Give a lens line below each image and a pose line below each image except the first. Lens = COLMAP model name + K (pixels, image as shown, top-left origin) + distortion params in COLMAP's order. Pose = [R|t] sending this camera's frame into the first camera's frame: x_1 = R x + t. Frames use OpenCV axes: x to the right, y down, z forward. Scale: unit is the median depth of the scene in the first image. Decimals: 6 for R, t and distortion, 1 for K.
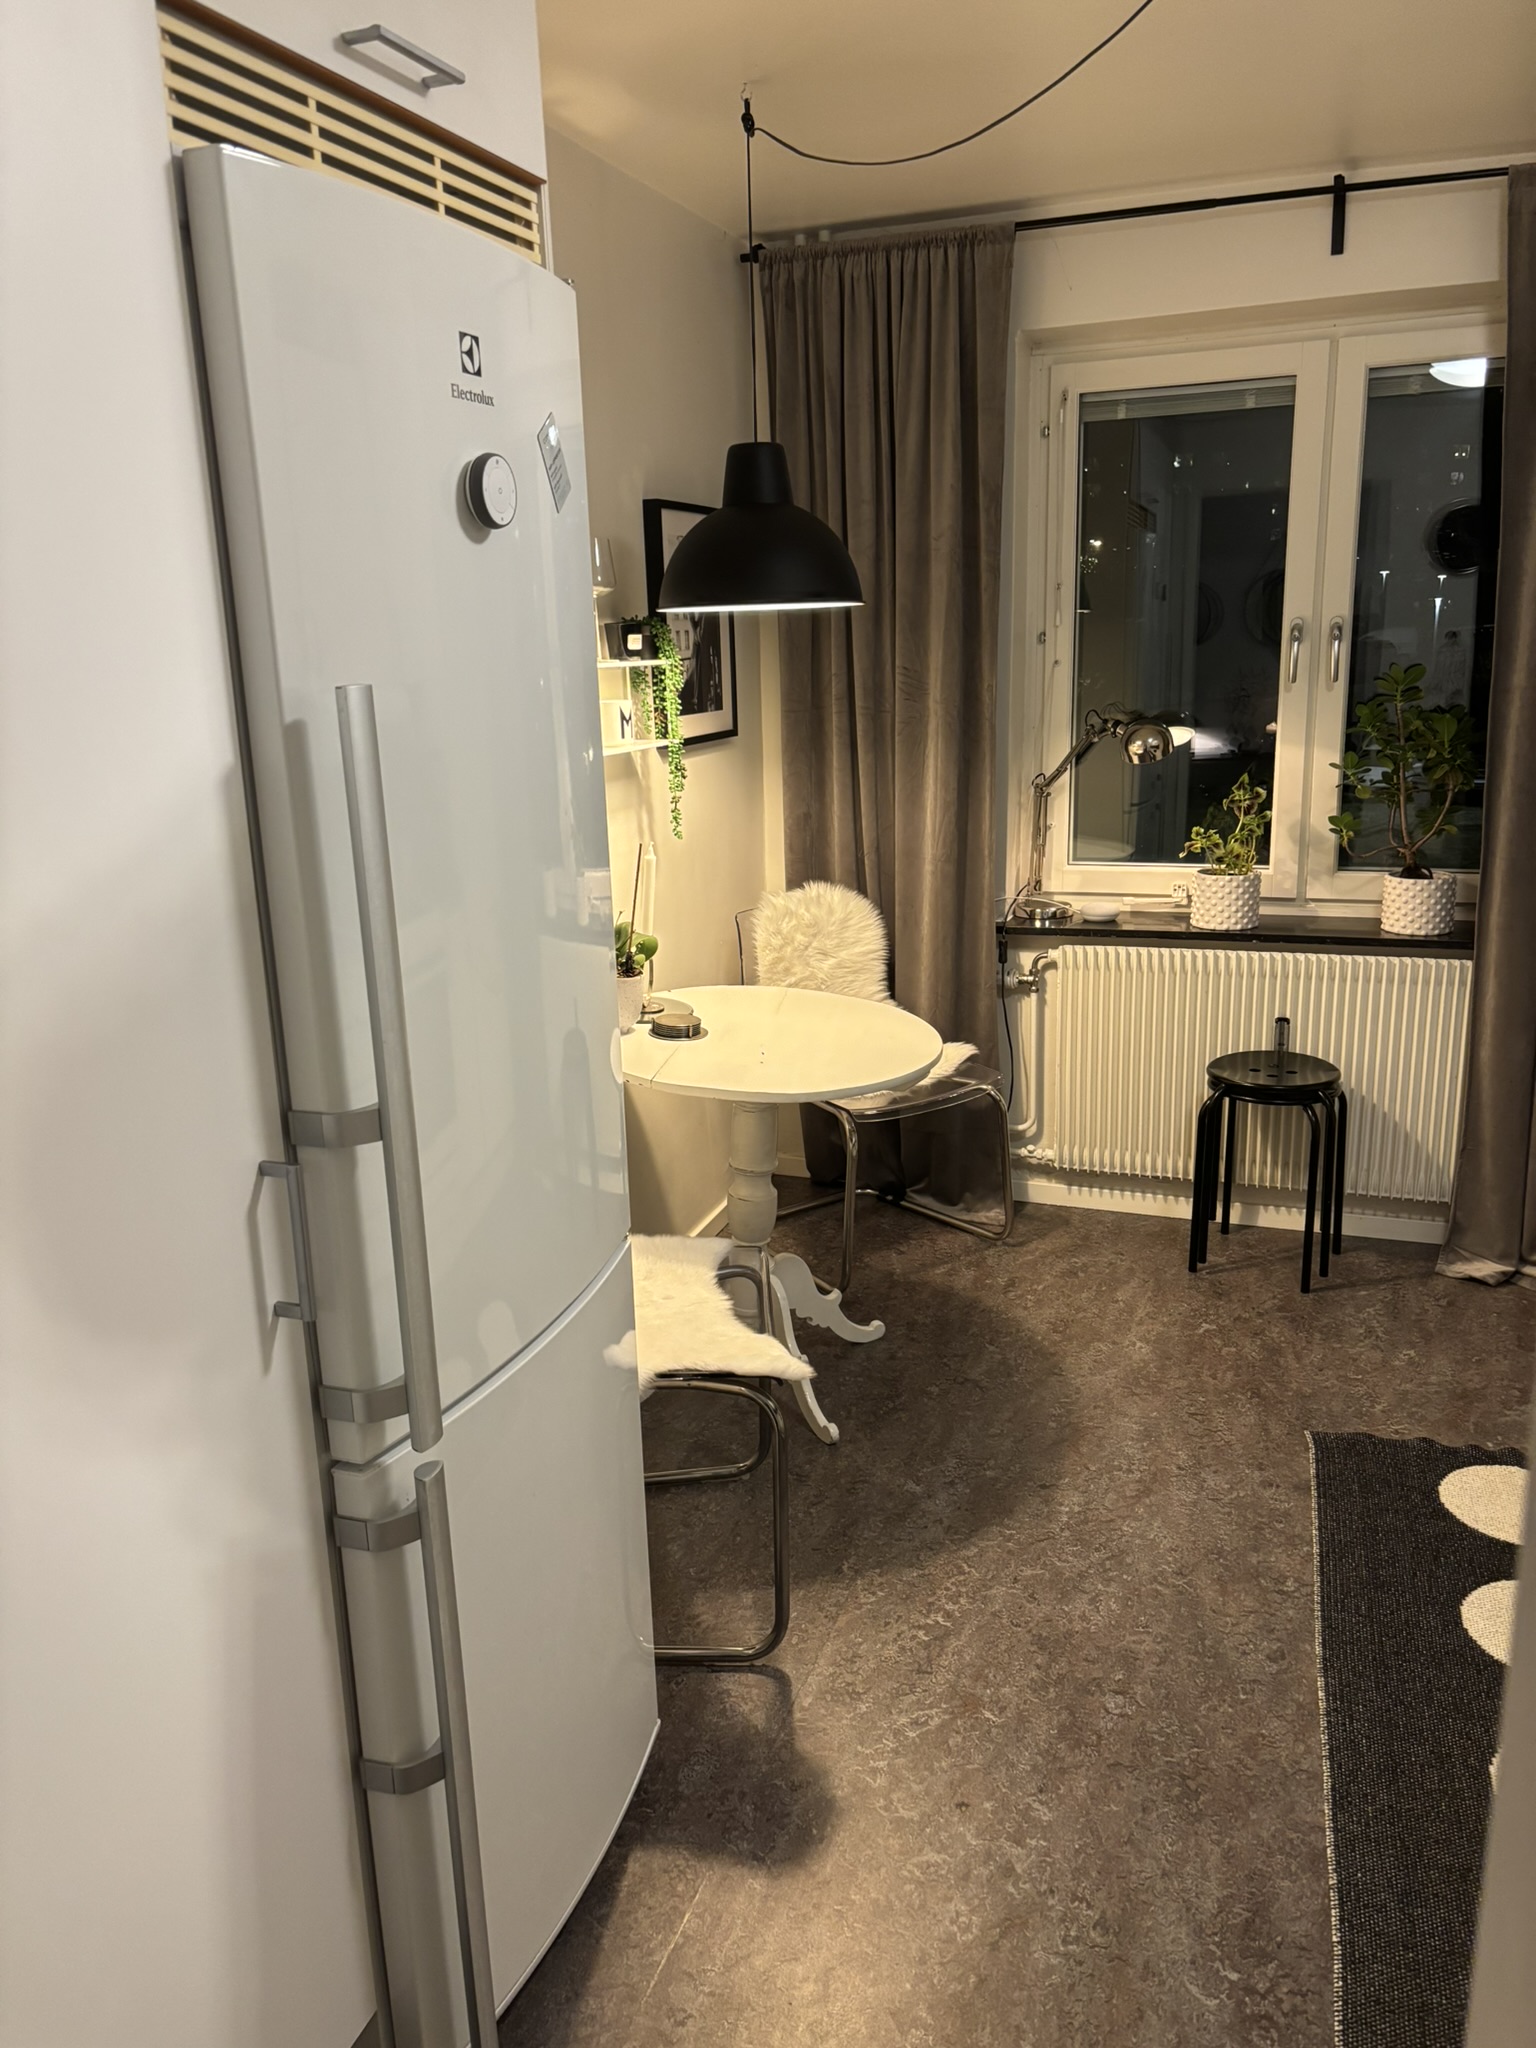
lens RADIAL K [[1552.5, 0, 768.8], [0, 1552.5, 1045.8], [0, 0, 1]] dist [0.021237, -0.052843]
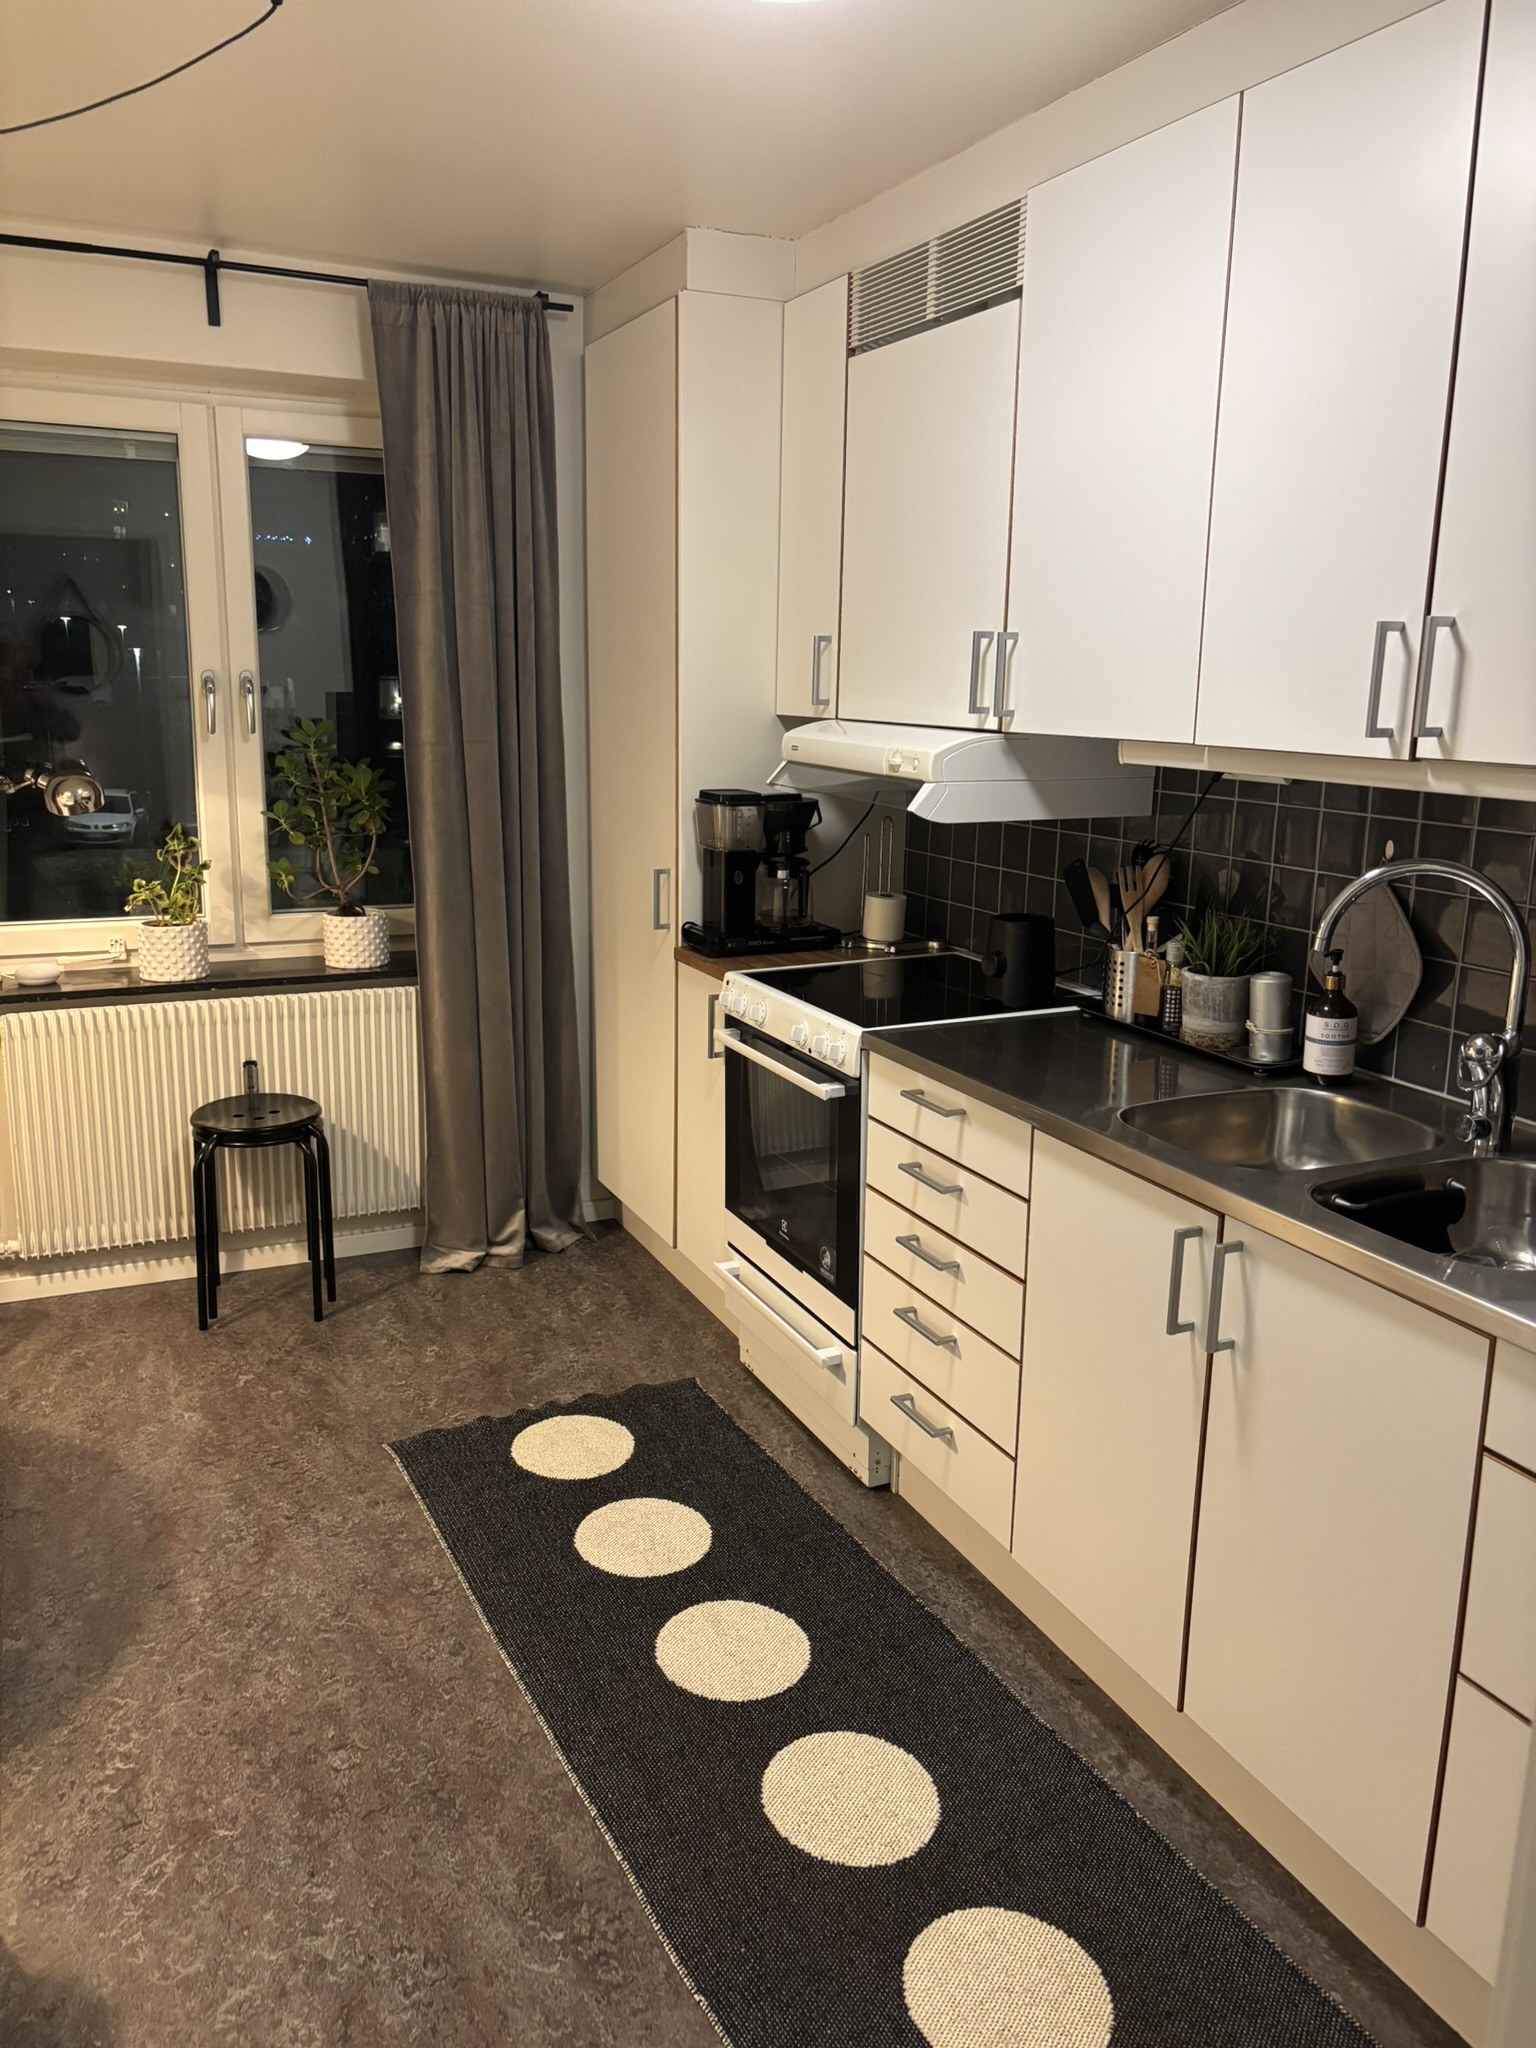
lens RADIAL K [[1552.2, 0, 768.0], [0, 1552.2, 1024.0], [0, 0, 1]] dist [-0.004444, -0.003925]
pose [[0.690196, -0.115874, 0.714285, -0.163142], [0.144943, 0.989229, 0.020422, -0.014069], [-0.708958, 0.089435, 0.699557, 0.050990]]
